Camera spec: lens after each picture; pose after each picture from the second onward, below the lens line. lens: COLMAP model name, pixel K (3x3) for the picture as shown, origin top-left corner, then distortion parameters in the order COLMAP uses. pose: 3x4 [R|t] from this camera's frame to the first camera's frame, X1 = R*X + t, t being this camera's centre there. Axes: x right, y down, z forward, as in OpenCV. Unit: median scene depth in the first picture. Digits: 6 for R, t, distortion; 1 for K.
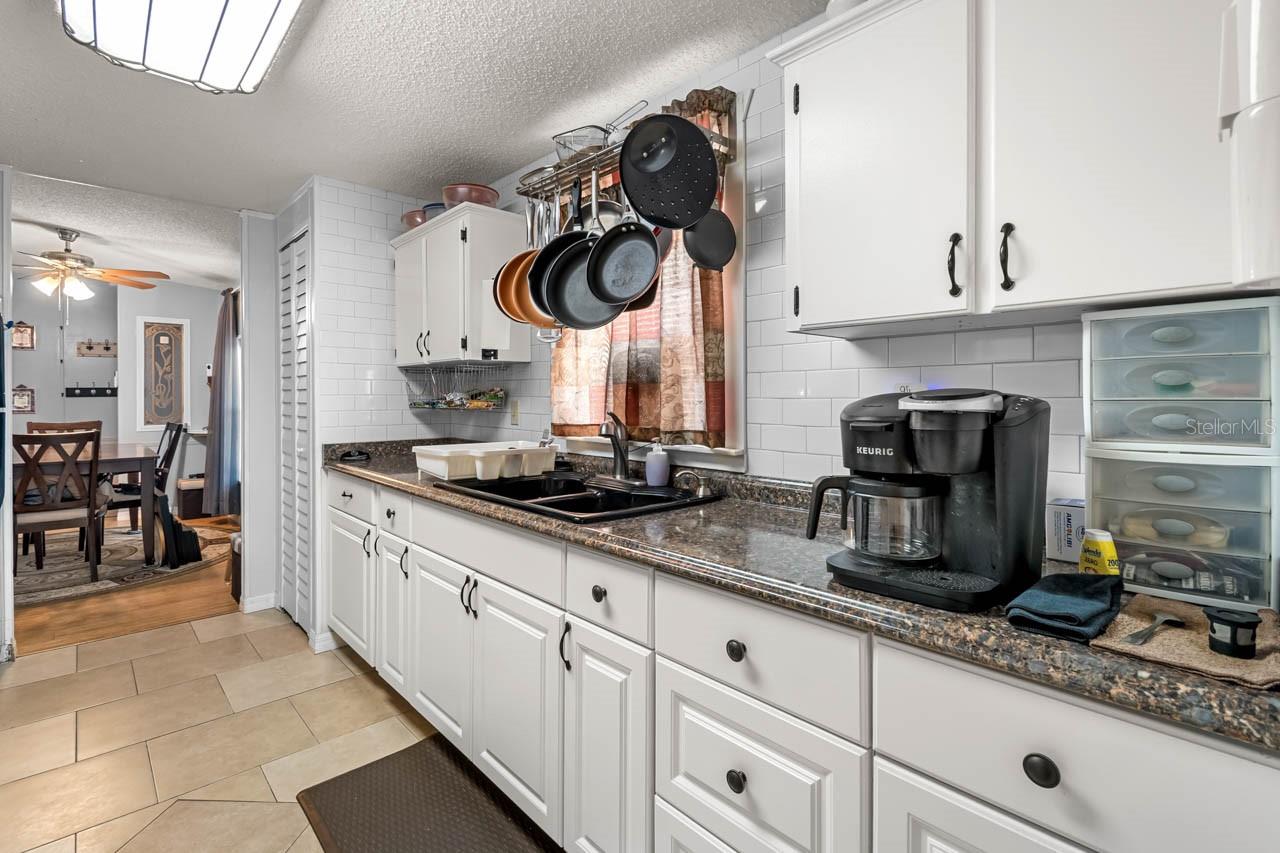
lens RADIAL K [[587.7, 0, 642.7], [0, 587.7, 396.9], [0, 0, 1]] dist [0.007955, -0.002643]
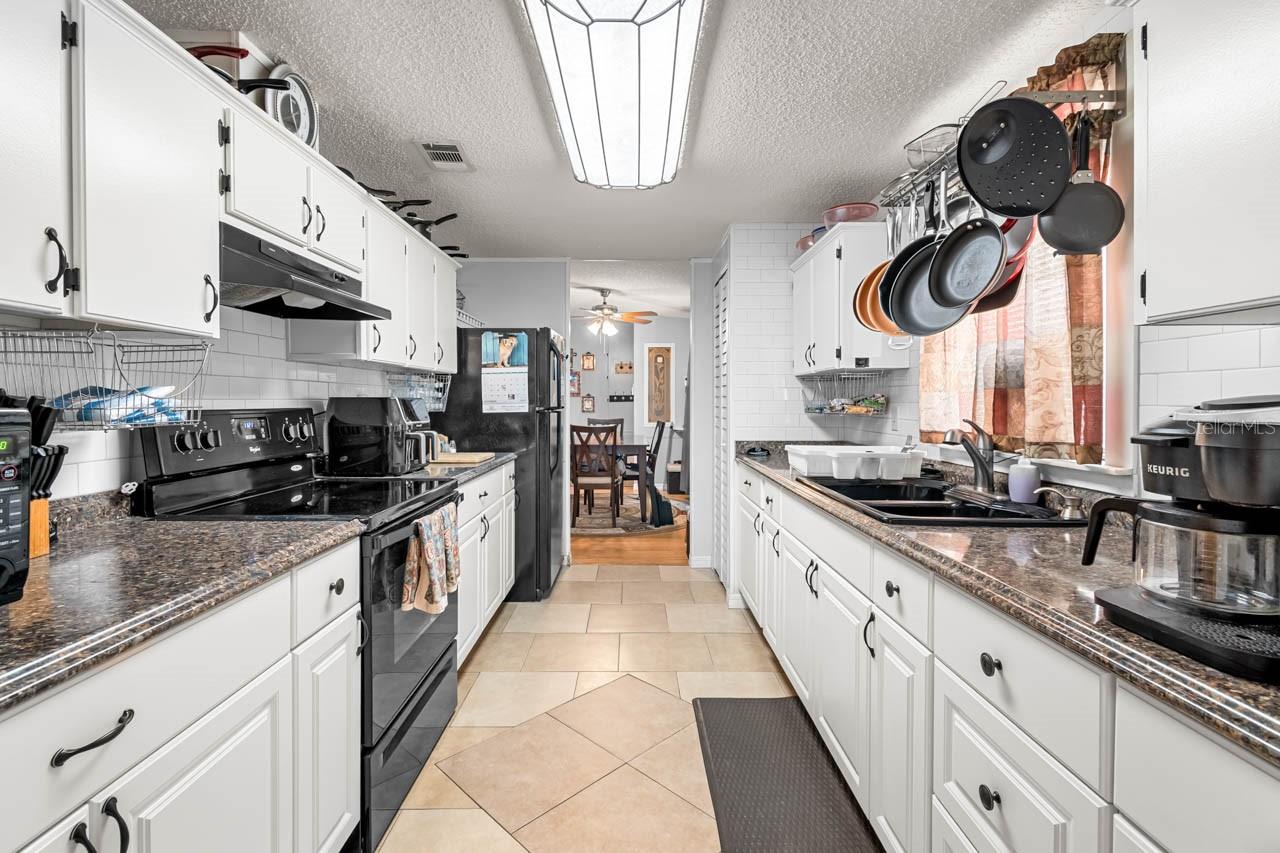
lens RADIAL K [[587.7, 0, 643.9], [0, 587.7, 406.4], [0, 0, 1]] dist [0.007955, -0.002643]
pose [[0.738642, 0.007617, -0.674055, 0.207131], [-0.003009, 0.999963, 0.008002, -0.001268], [0.674091, -0.003883, 0.738638, -0.055123]]
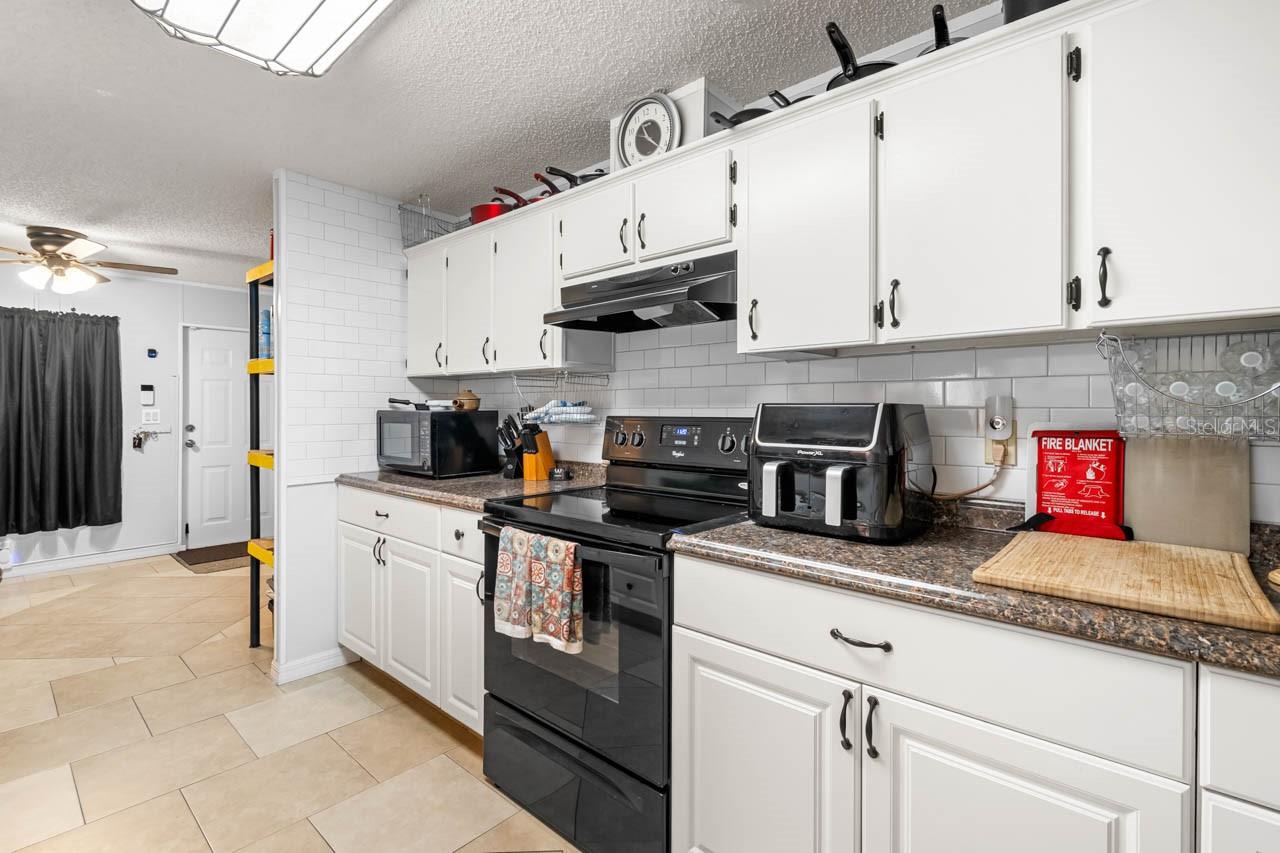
lens RADIAL K [[587.7, 0, 634.6], [0, 587.7, 412.8], [0, 0, 1]] dist [0.007955, -0.002643]
pose [[-0.996657, -0.003289, -0.081634, -0.775267], [-0.003715, 0.999980, 0.005058, 0.000614], [0.081616, 0.005344, -0.996650, 1.293345]]
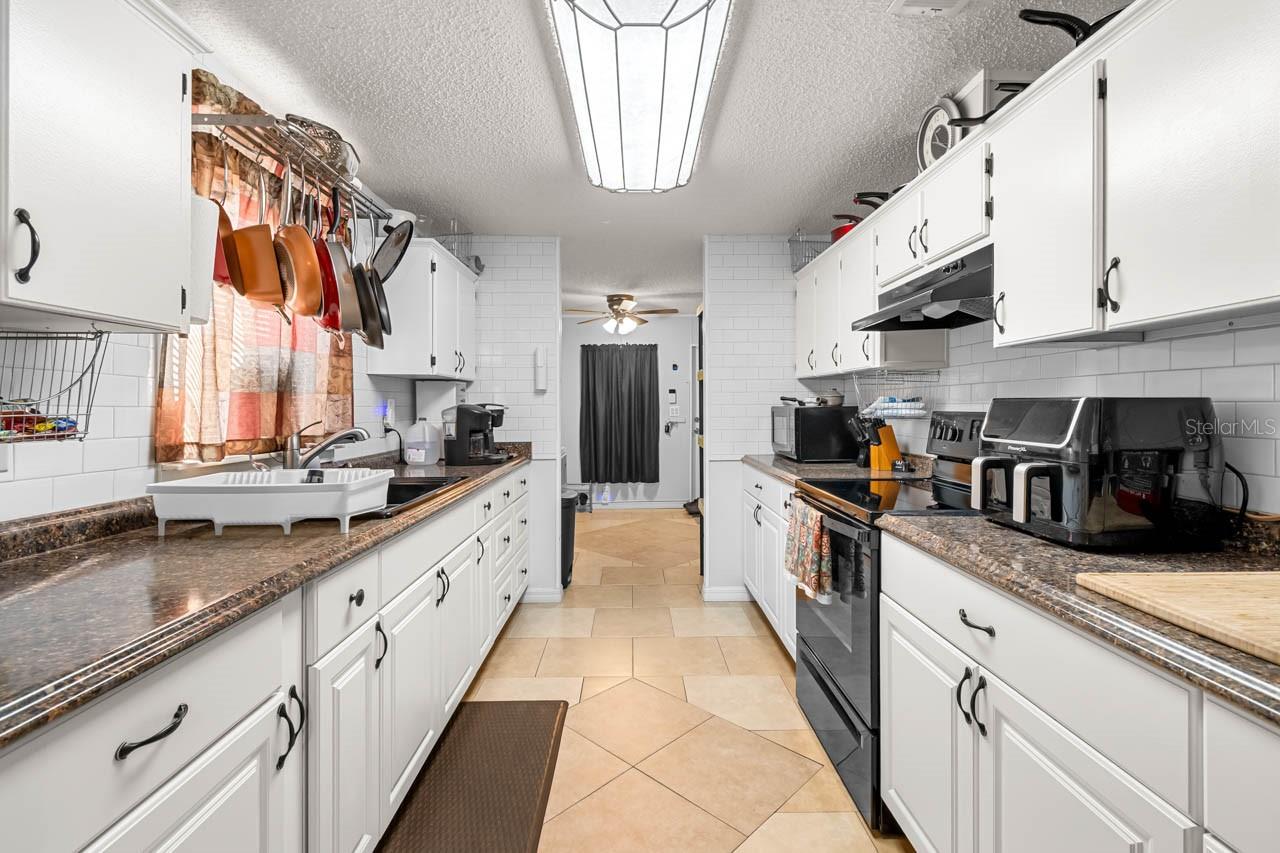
lens RADIAL K [[587.7, 0, 641.3], [0, 587.7, 410.1], [0, 0, 1]] dist [0.007955, -0.002643]
pose [[-0.738945, -0.004181, 0.673753, -1.201617], [0.002327, 0.999959, 0.008758, -0.001144], [-0.673762, 0.008039, -0.738905, 1.422936]]
